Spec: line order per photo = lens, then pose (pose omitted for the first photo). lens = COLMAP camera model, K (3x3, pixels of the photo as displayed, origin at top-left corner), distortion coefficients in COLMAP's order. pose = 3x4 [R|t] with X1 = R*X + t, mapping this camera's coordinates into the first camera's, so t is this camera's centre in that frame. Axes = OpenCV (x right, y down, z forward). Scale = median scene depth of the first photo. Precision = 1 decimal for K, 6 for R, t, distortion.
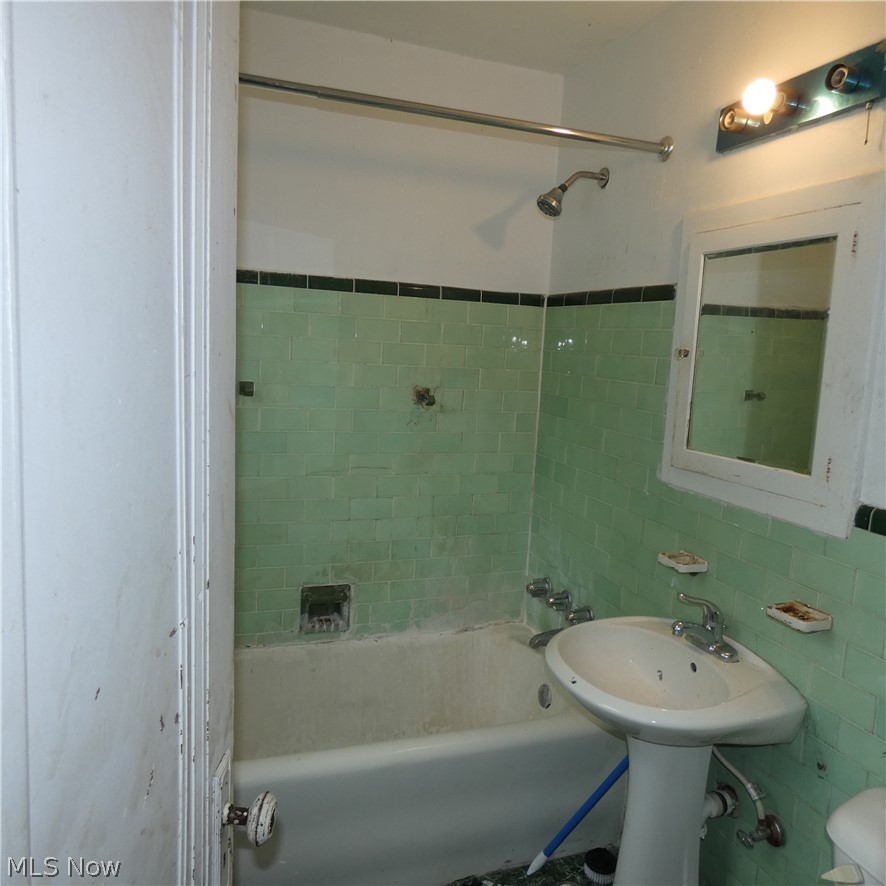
lens RADIAL K [[706.4, 0, 439.3], [0, 706.4, 442.2], [0, 0, 1]] dist [-0.015968, 0.002869]
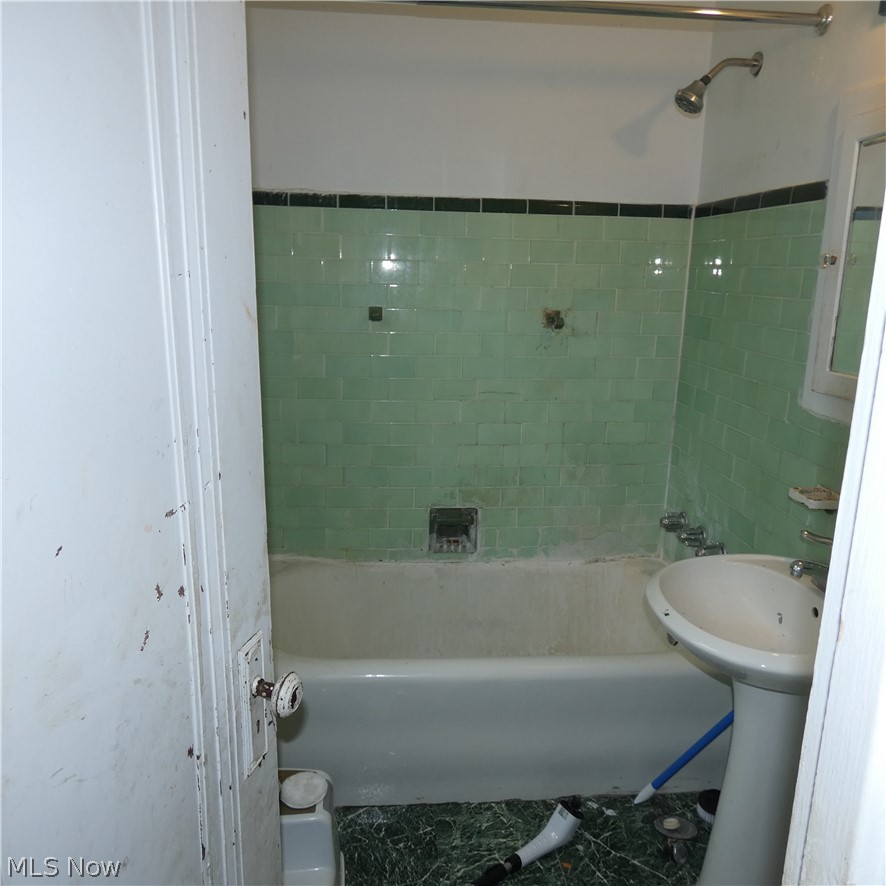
lens RADIAL K [[706.4, 0, 437.3], [0, 706.4, 444.8], [0, 0, 1]] dist [-0.015968, 0.002869]
pose [[0.965107, 0.029799, -0.260157, 0.098446], [-0.005142, 0.995469, 0.094949, 0.018188], [0.261807, -0.090298, 0.960887, 0.018982]]
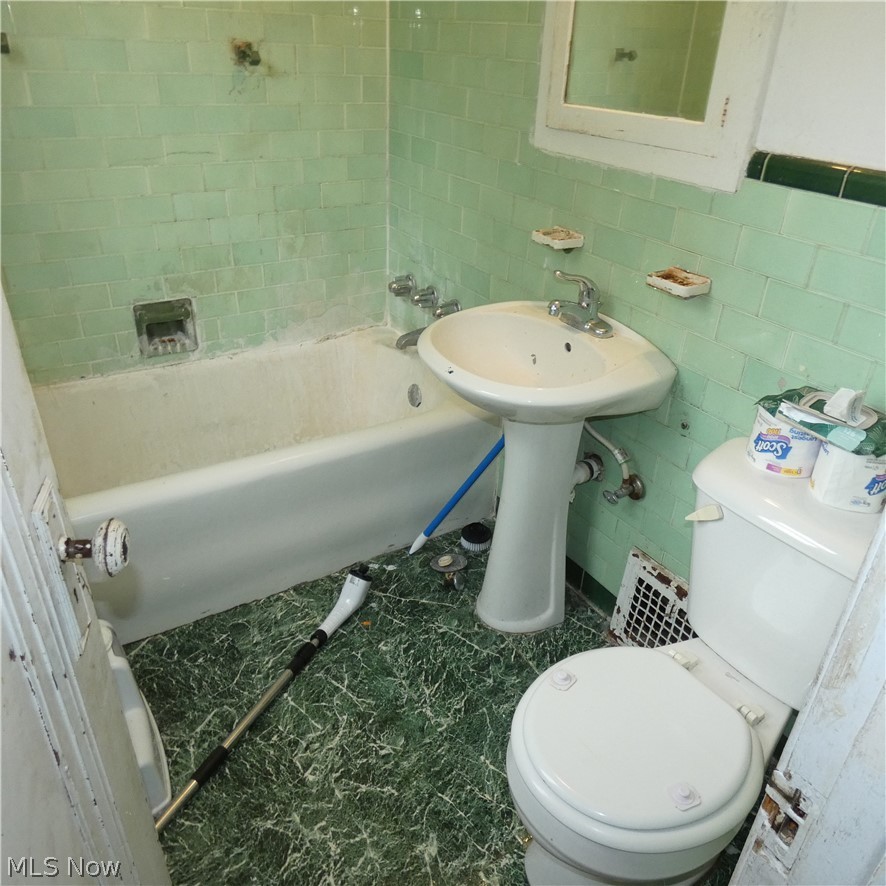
lens RADIAL K [[706.4, 0, 446.3], [0, 706.4, 454.3], [0, 0, 1]] dist [-0.015968, 0.002869]
pose [[0.975141, -0.119941, 0.186316, -0.002688], [0.035206, 0.914020, 0.404138, 0.044211], [-0.218770, -0.387533, 0.895521, 0.083272]]
